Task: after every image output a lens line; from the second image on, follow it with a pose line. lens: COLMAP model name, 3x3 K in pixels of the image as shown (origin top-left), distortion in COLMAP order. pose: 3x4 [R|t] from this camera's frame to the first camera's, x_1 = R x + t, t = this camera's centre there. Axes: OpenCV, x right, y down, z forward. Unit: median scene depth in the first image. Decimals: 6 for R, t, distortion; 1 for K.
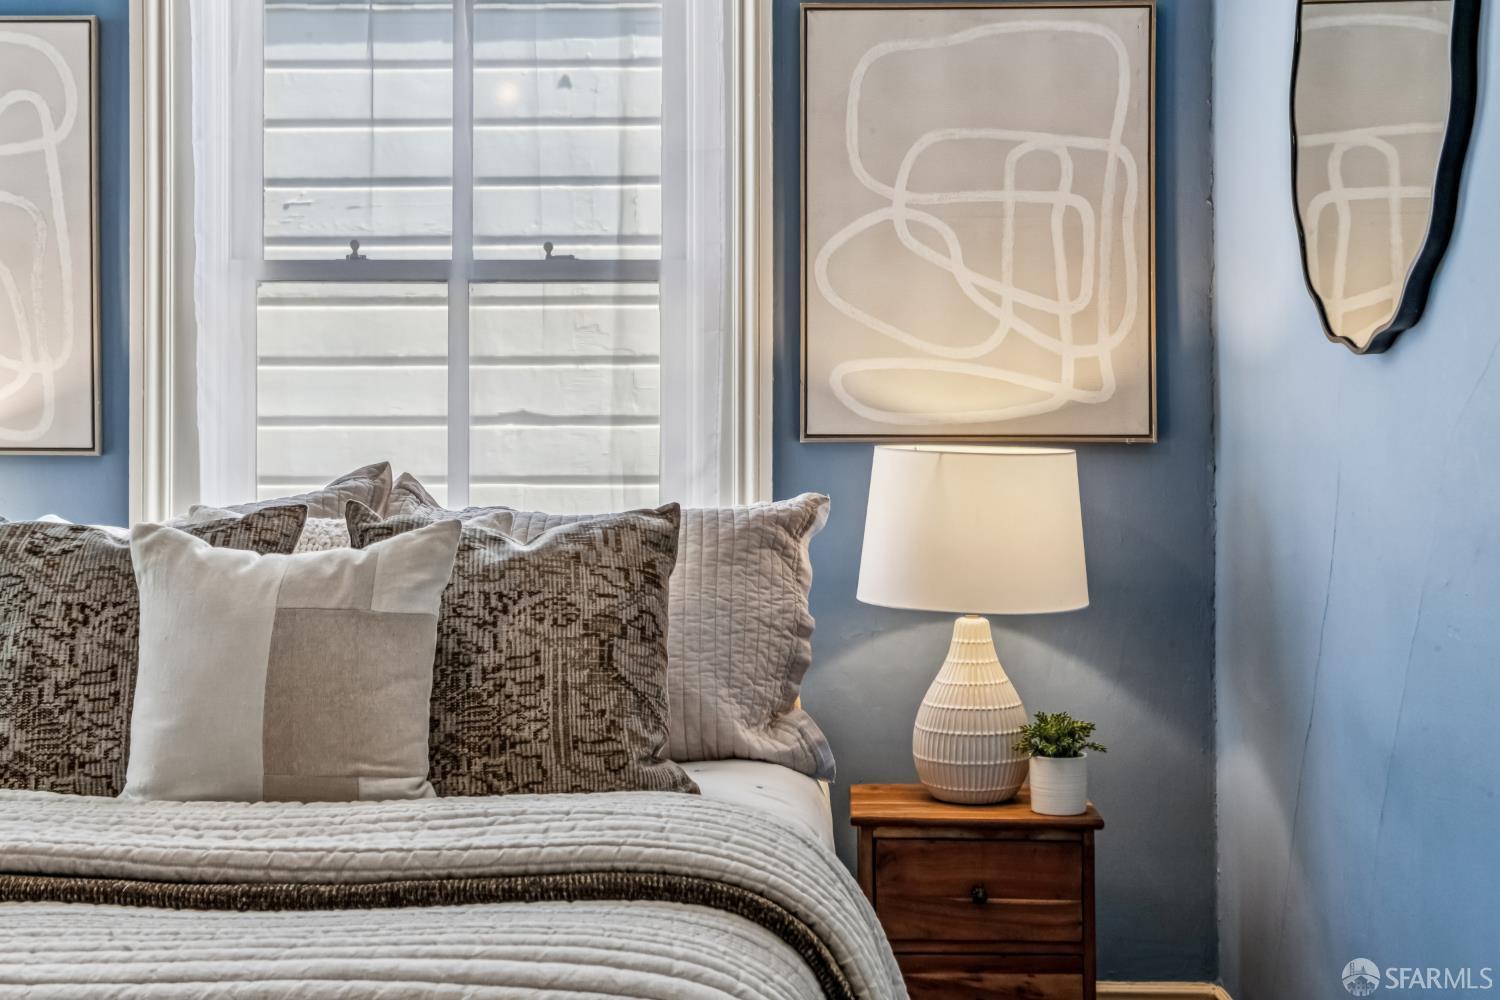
lens RADIAL K [[2056.8, 0, 750.0], [0, 2056.8, 500.0], [0, 0, 1]] dist [0.100090, 0.008752]
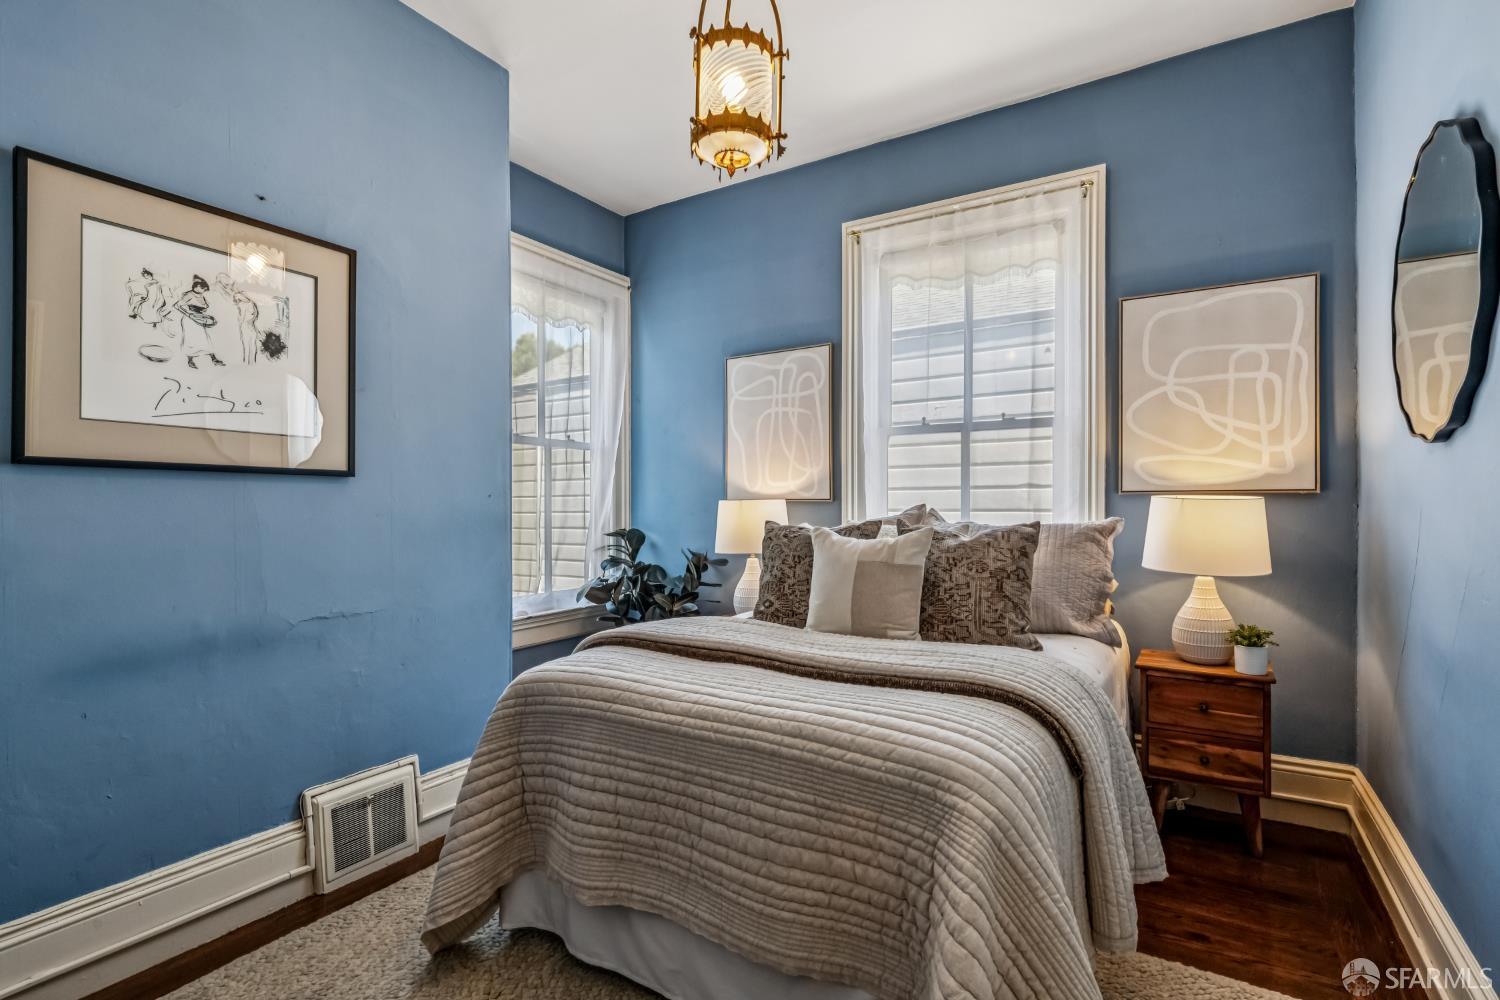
lens RADIAL K [[720.5, 0, 749.1], [0, 720.5, 522.5], [0, 0, 1]] dist [-0.000516, -0.000358]
pose [[0.854202, 0.011638, -0.519812, 0.098976], [-0.007416, 0.999920, 0.010200, -0.002666], [0.519889, -0.004858, 0.854220, 0.134961]]
